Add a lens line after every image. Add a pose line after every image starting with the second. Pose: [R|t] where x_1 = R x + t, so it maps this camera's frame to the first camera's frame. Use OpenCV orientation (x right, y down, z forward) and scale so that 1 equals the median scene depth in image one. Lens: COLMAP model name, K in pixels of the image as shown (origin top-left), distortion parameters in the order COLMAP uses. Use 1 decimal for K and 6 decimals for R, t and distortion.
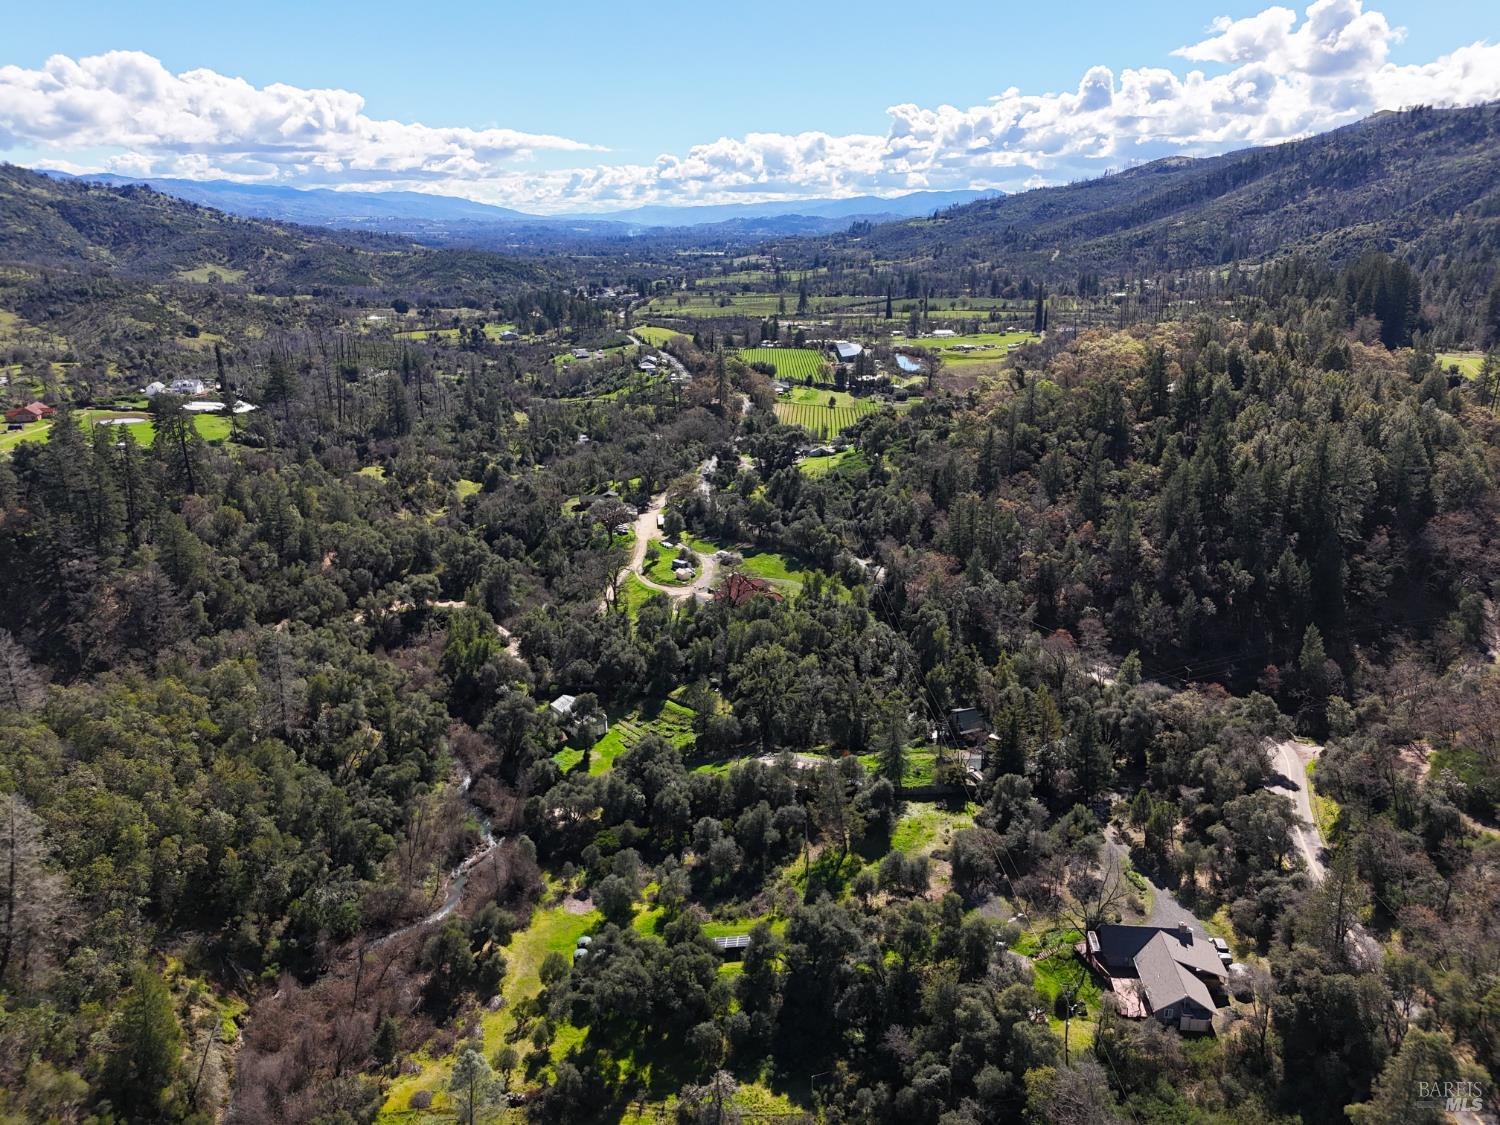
lens RADIAL K [[1104.7, 0, 749.6], [0, 1104.7, 562.4], [0, 0, 1]] dist [0.063823, -0.058138]
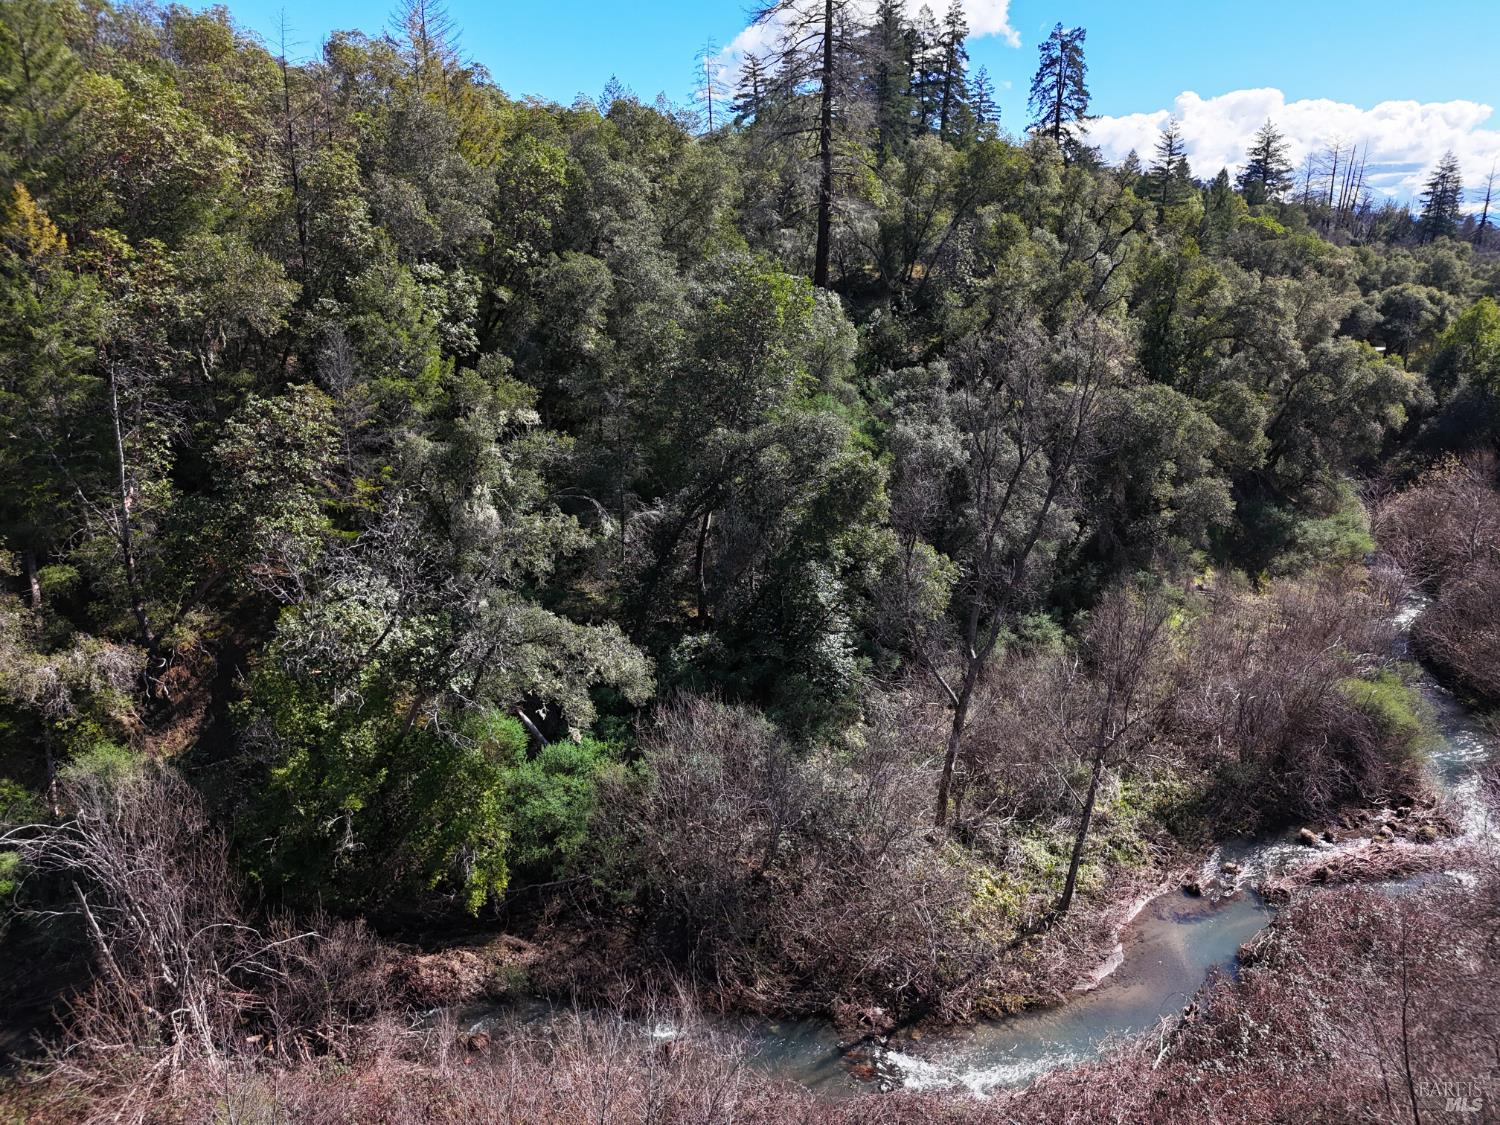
lens RADIAL K [[1104.7, 0, 749.7], [0, 1104.7, 562.3], [0, 0, 1]] dist [0.063823, -0.058138]
pose [[0.659201, 0.189167, -0.727785, -0.188647], [-0.203451, 0.976611, 0.069564, 0.228547], [0.723921, 0.102212, 0.682269, 0.800794]]
